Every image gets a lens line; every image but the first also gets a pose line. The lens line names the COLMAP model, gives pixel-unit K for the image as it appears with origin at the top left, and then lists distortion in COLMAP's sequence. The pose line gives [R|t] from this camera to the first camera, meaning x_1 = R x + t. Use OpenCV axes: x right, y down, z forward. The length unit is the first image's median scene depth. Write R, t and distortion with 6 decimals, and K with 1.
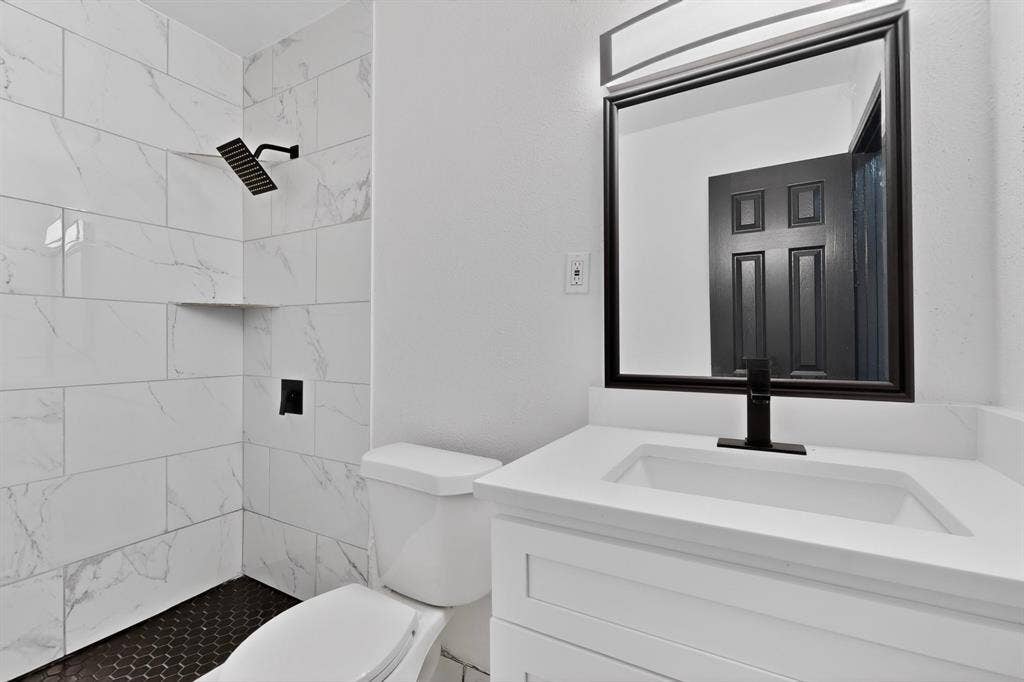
lens RADIAL K [[448.8, 0, 512.0], [0, 448.8, 341.0], [0, 0, 1]] dist [0.010183, -0.000266]
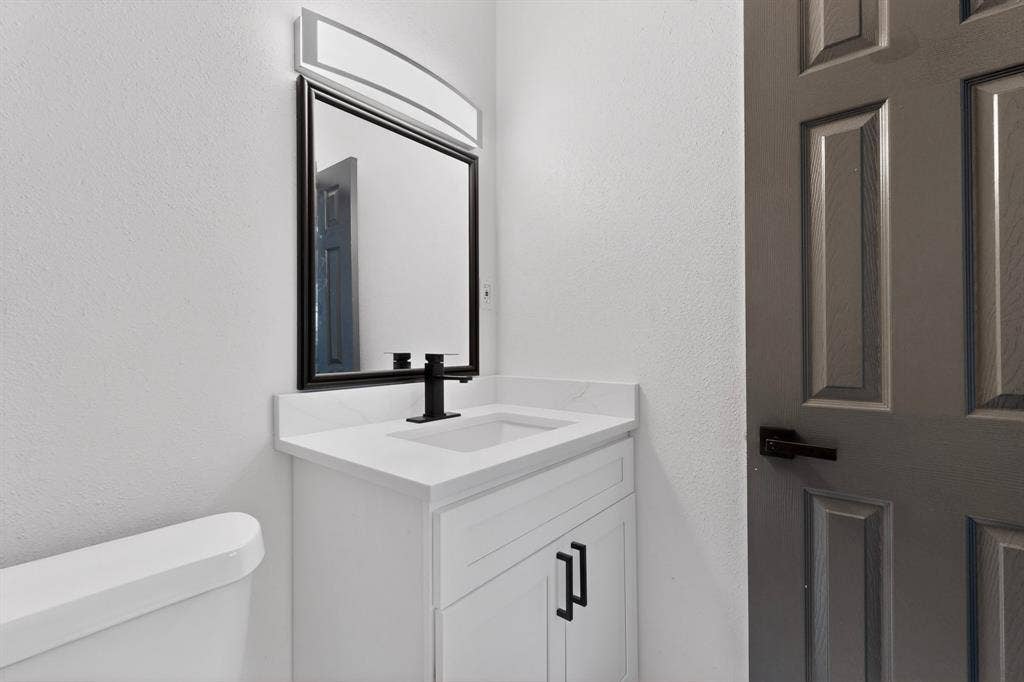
lens RADIAL K [[448.8, 0, 512.0], [0, 448.8, 341.0], [0, 0, 1]] dist [0.010183, -0.000266]
pose [[0.198856, 0.017135, 0.979879, -0.745785], [-0.015579, 0.999776, -0.014321, 0.012199], [-0.979905, -0.012418, 0.199078, 0.474044]]
